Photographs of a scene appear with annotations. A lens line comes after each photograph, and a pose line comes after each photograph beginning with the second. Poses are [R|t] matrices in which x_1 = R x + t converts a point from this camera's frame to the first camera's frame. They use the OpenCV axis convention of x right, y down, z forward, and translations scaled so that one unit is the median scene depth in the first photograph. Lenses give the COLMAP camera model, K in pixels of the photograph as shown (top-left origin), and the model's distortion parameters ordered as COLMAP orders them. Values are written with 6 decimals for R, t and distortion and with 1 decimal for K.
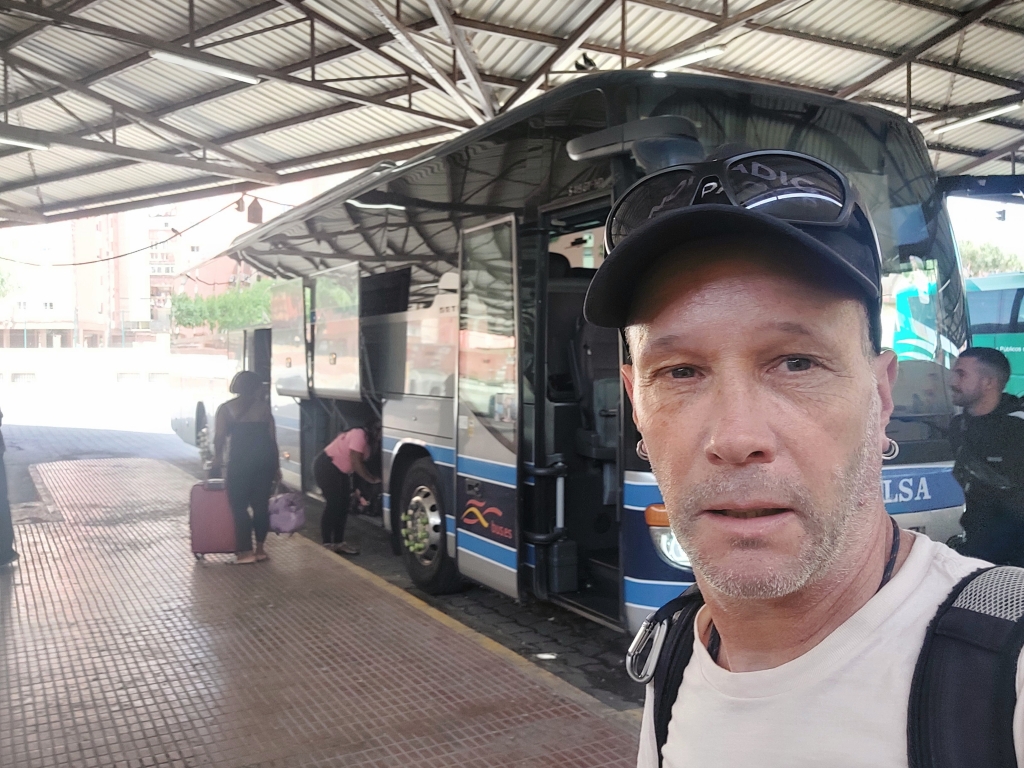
lens RADIAL K [[918.3, 0, 506.1], [0, 918.3, 387.2], [0, 0, 1]] dist [0.062647, -0.013528]
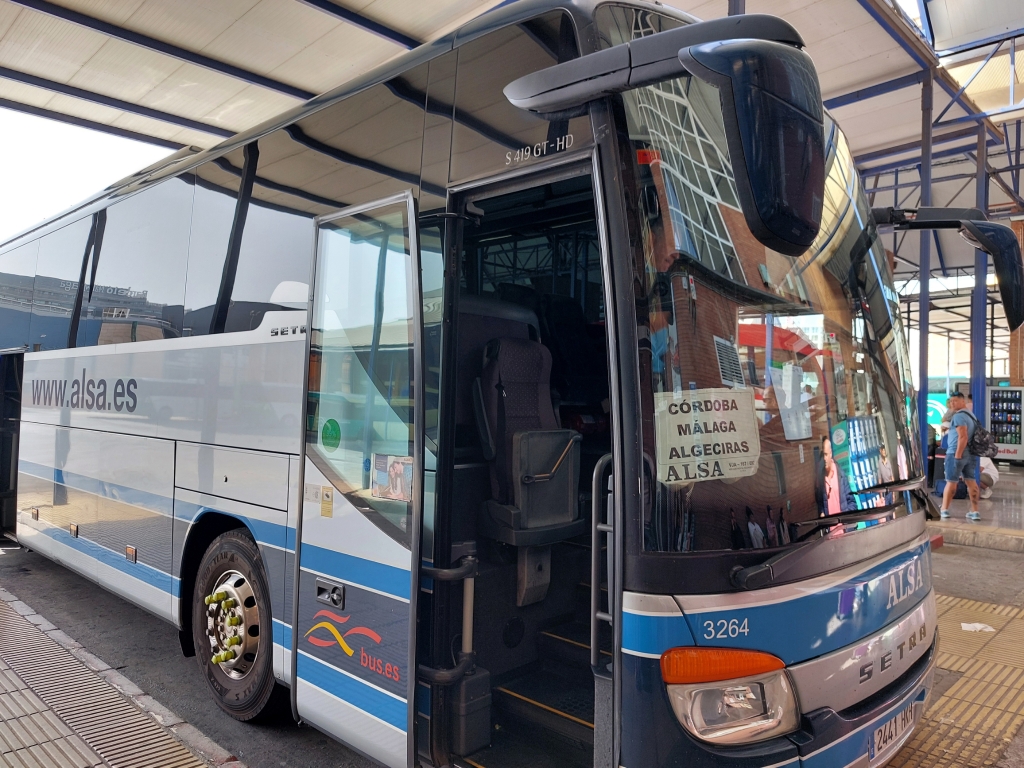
lens RADIAL K [[734.8, 0, 512.0], [0, 734.8, 384.0], [0, 0, 1]] dist [0.097106, -0.134801]
pose [[0.951567, 0.025435, 0.306386, -0.083794], [-0.012213, 0.998912, -0.044998, -0.021736], [-0.307198, 0.039077, 0.950843, 0.461459]]
